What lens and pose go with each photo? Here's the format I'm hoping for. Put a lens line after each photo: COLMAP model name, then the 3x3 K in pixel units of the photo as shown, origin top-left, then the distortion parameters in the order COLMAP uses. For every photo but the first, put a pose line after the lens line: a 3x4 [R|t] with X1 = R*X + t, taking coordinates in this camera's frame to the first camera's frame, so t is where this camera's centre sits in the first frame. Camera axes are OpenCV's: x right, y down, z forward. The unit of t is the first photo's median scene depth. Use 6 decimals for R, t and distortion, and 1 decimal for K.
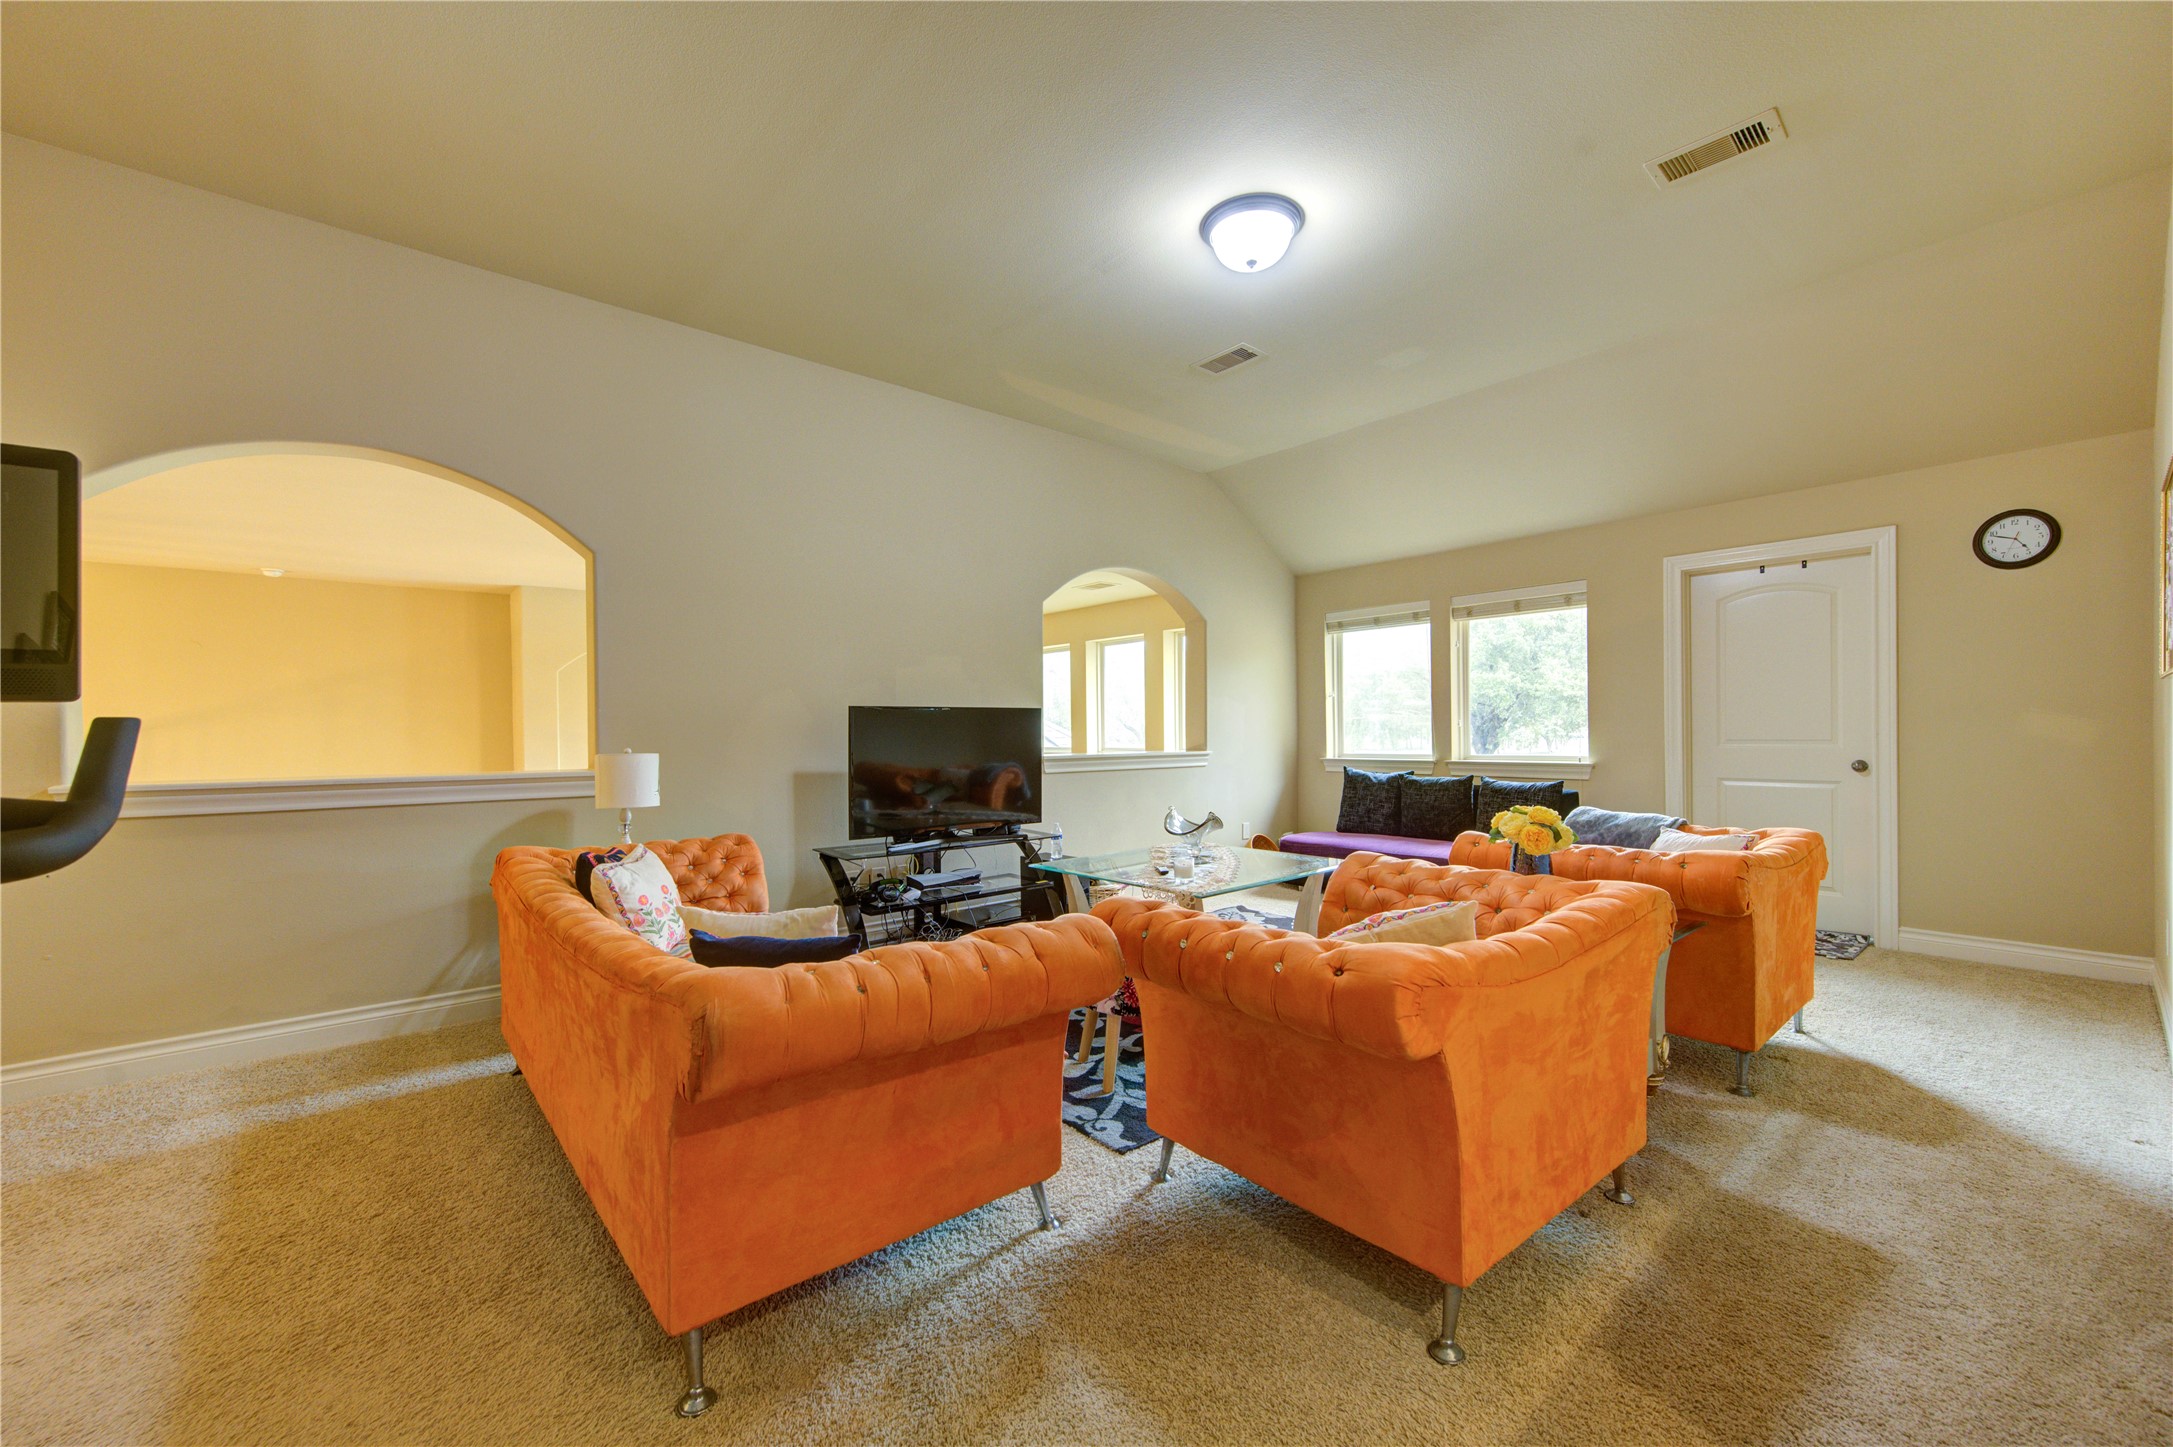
lens RADIAL K [[850.0, 0, 1081.2], [0, 850.0, 729.2], [0, 0, 1]] dist [0.002967, -0.000061]
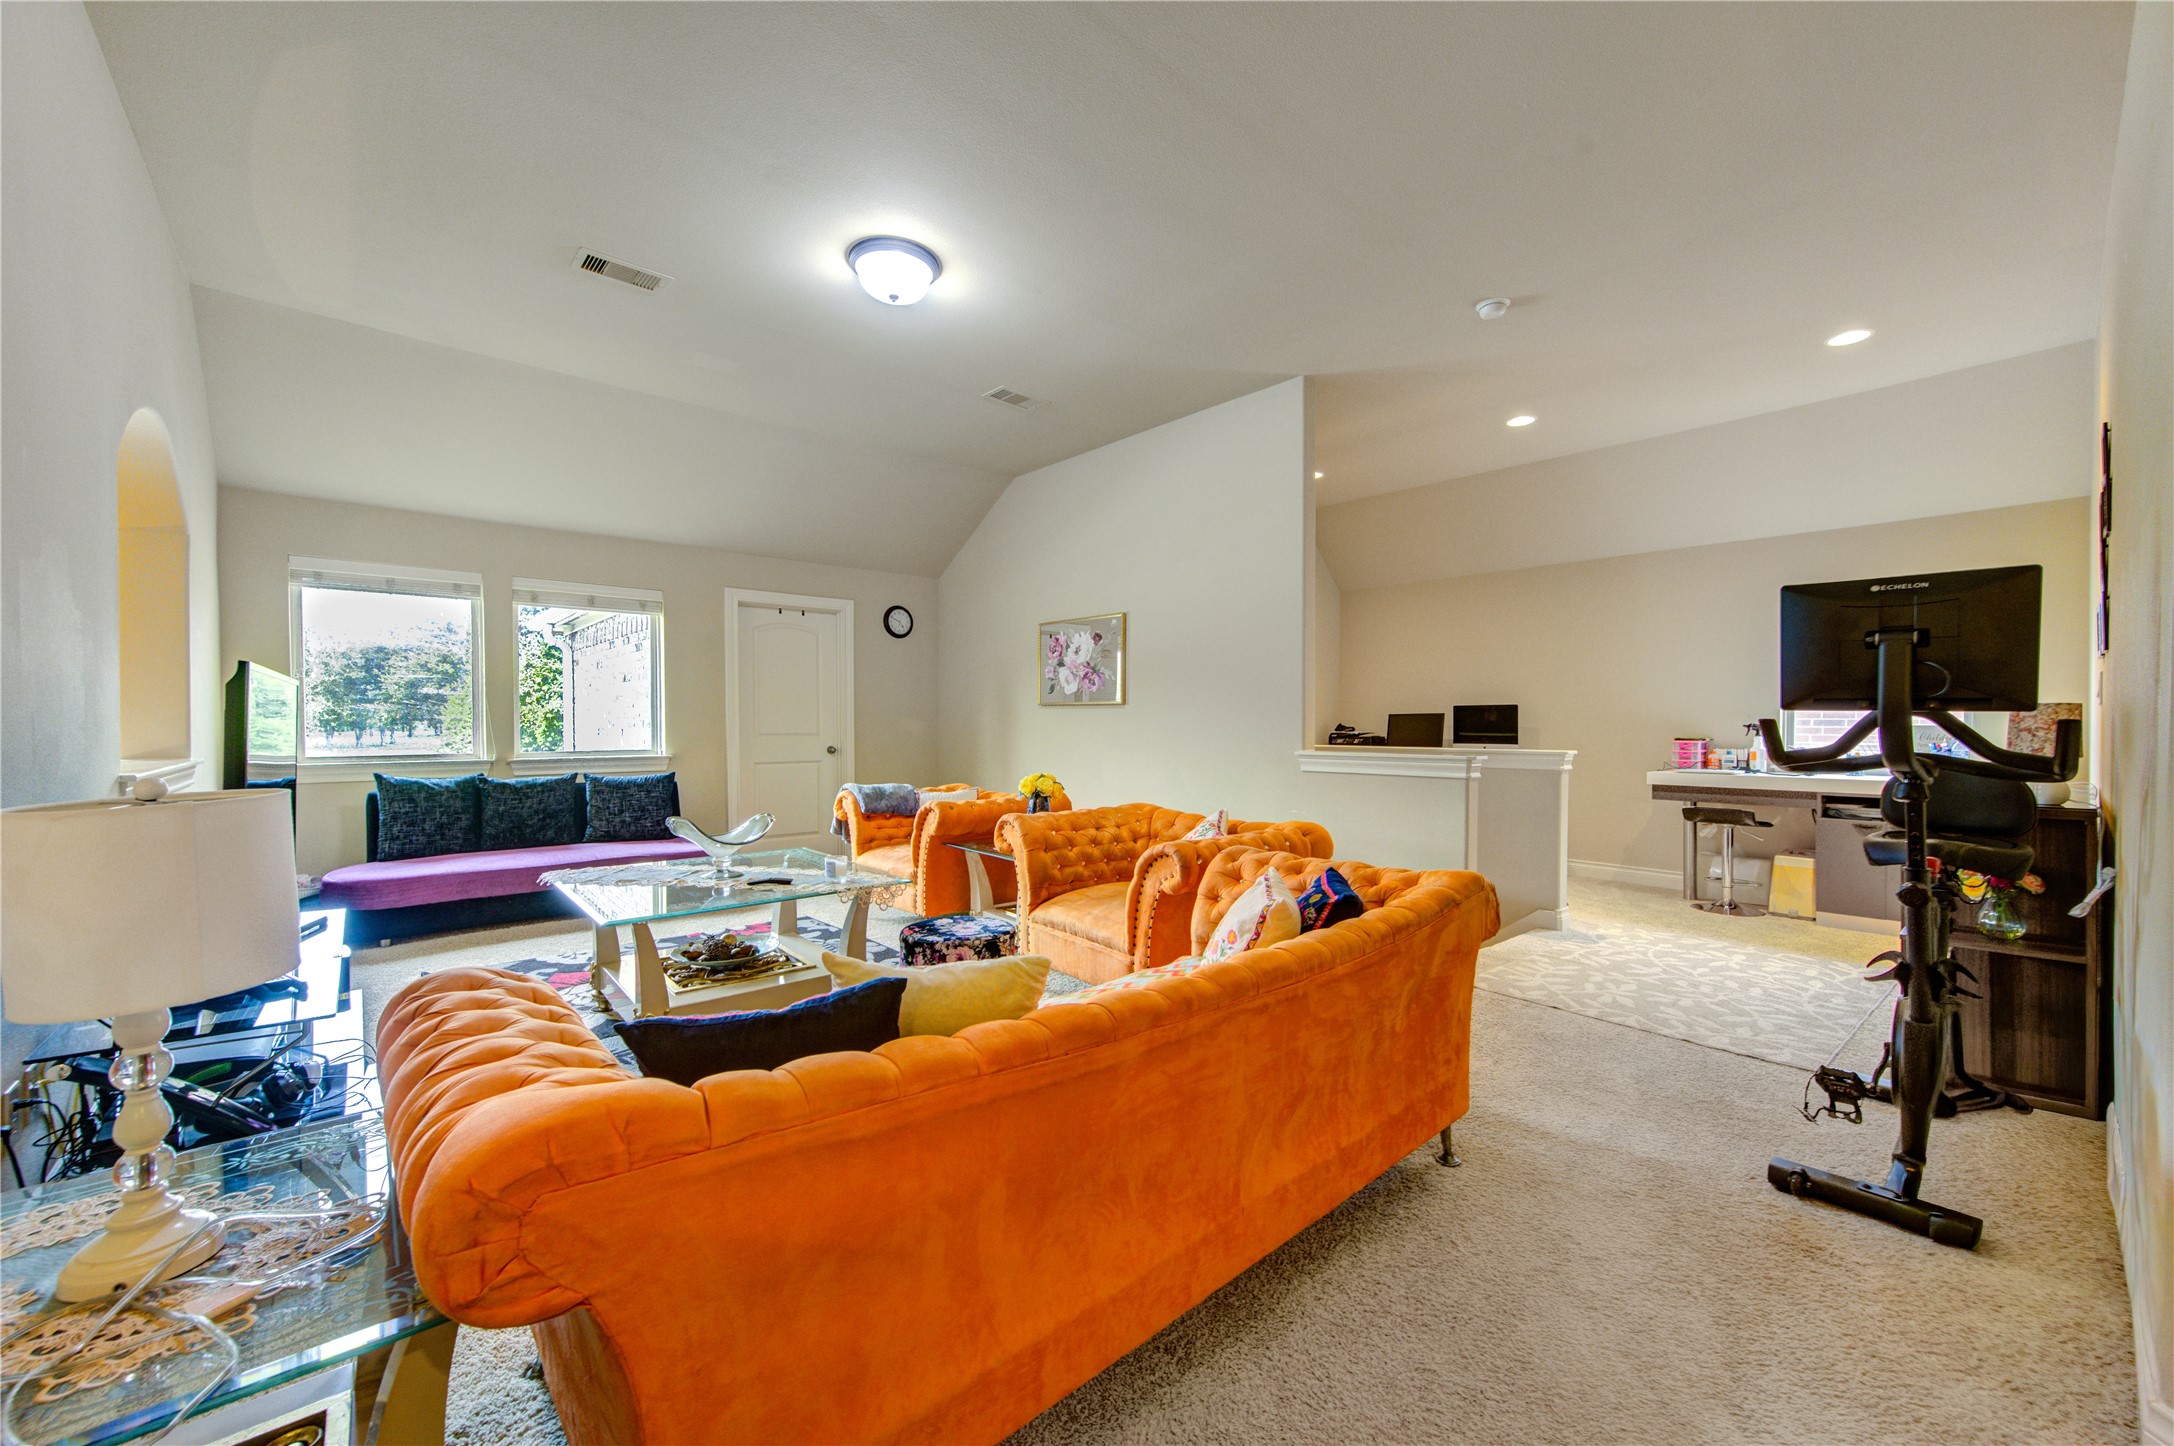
lens RADIAL K [[842.3, 0, 1089.4], [0, 842.3, 736.5], [0, 0, 1]] dist [0.002539, -0.000097]
pose [[-0.015143, -0.007263, 0.999859, -0.457908], [-0.003242, 0.999969, 0.007214, 0.004431], [-0.999880, -0.003132, -0.015166, 0.405394]]
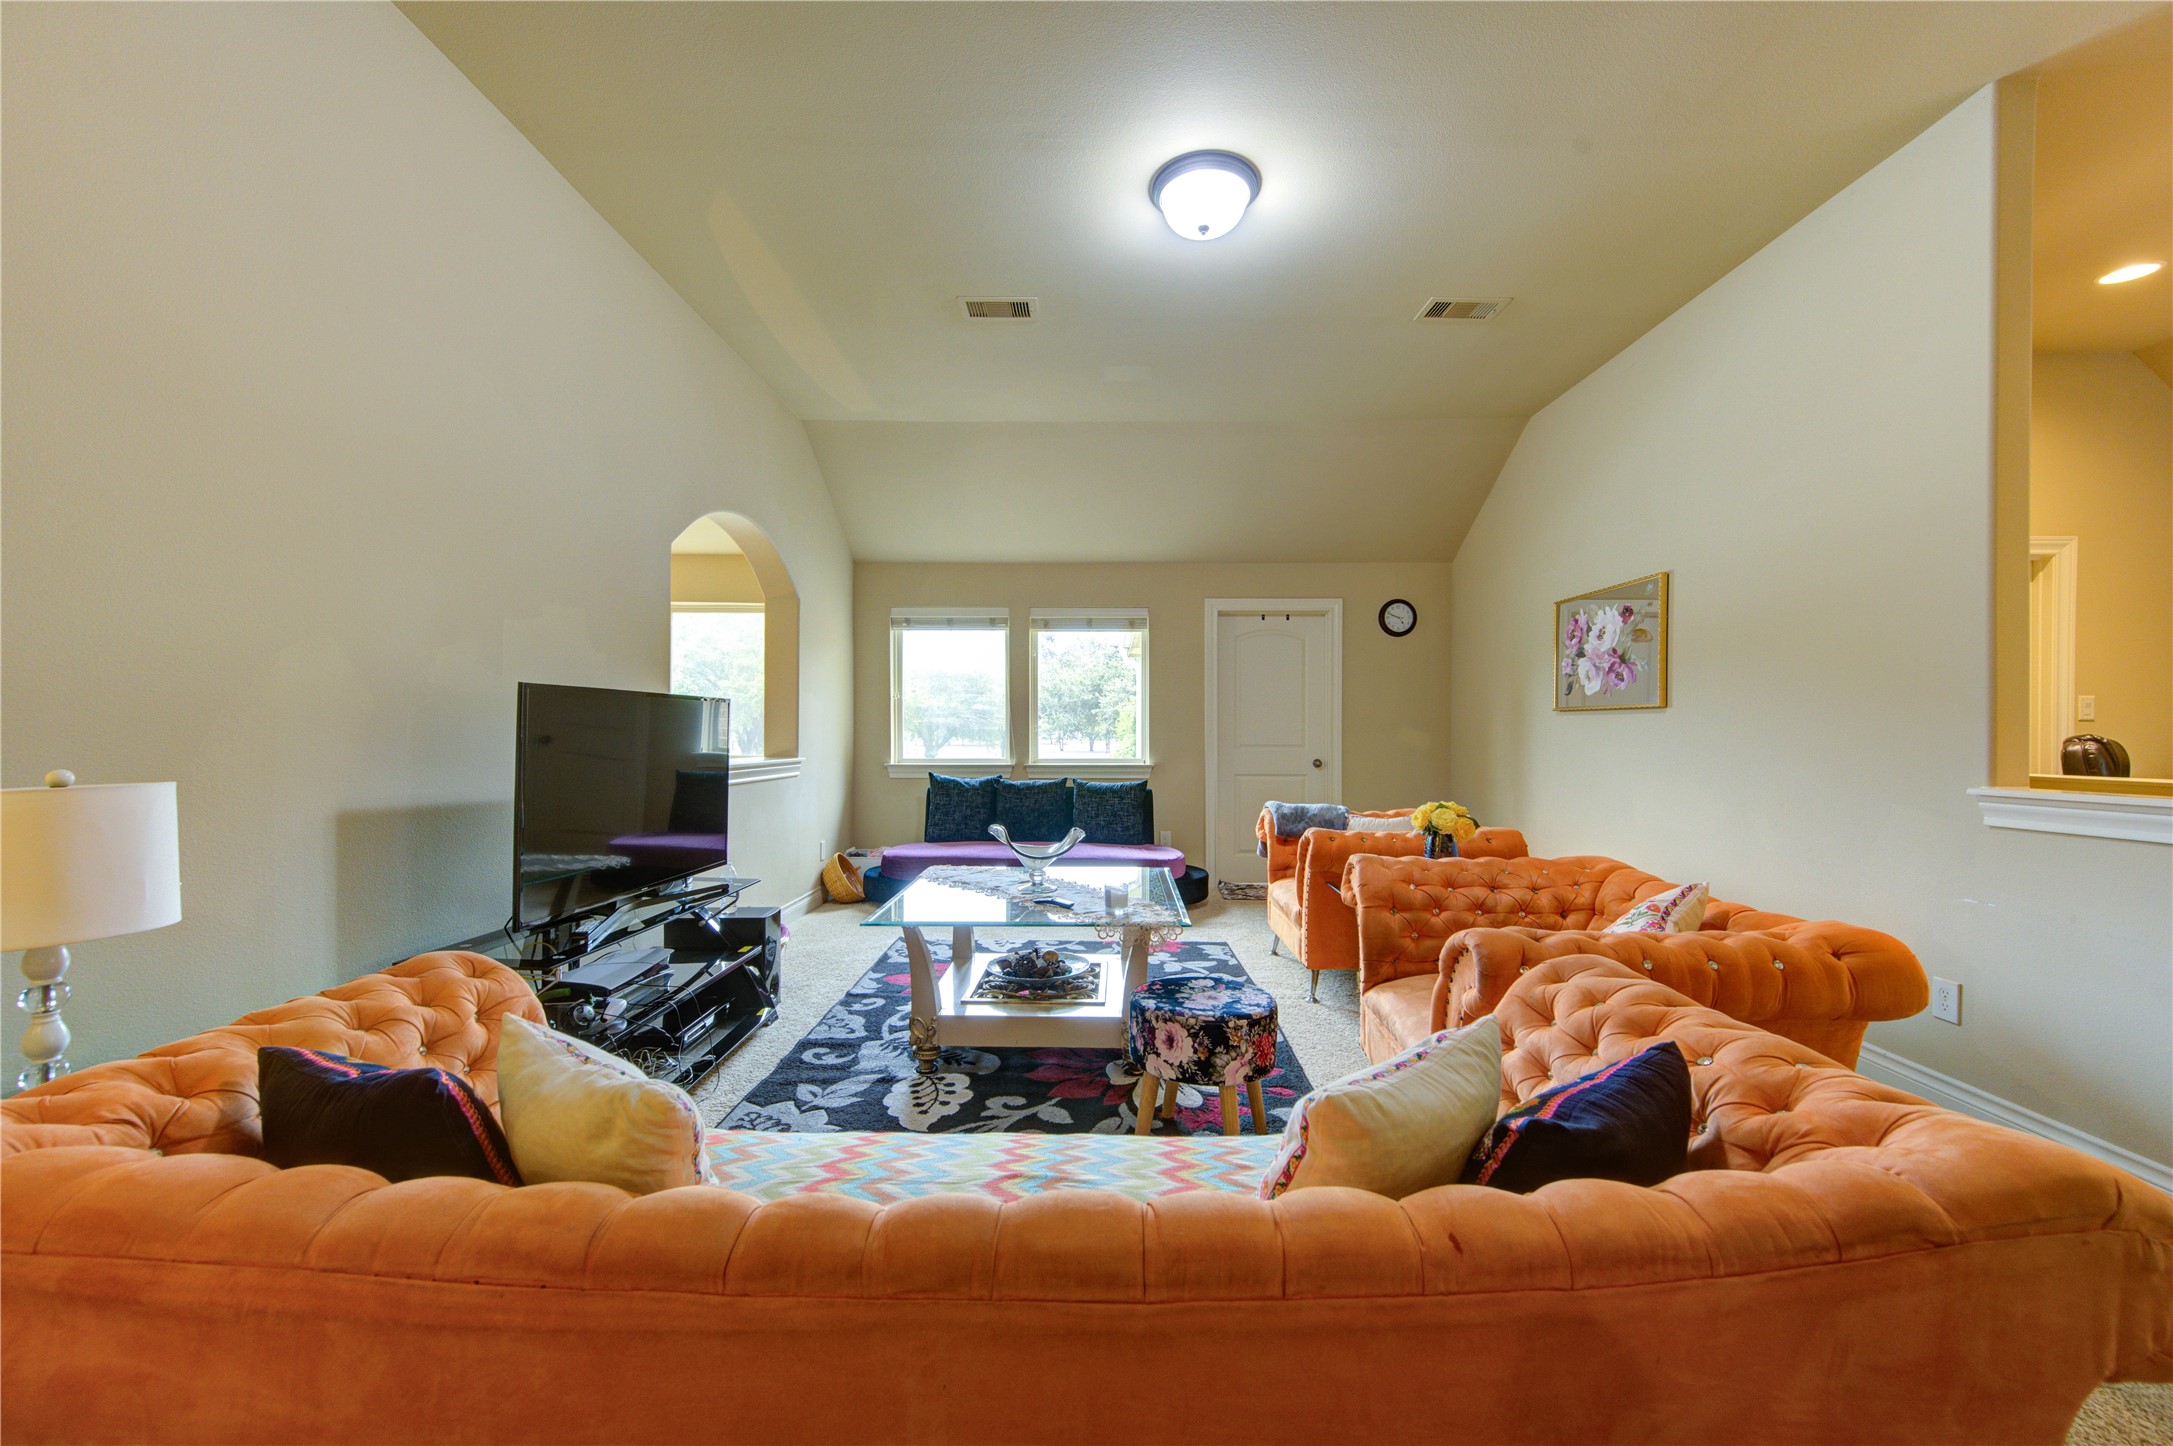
lens RADIAL K [[841.9, 0, 1088.9], [0, 841.9, 736.5], [0, 0, 1]] dist [0.002539, -0.000097]
pose [[0.658712, 0.008780, 0.752344, -0.290668], [-0.011928, 0.999928, -0.001226, 0.003323], [-0.752300, -0.008166, 0.658770, 0.263577]]
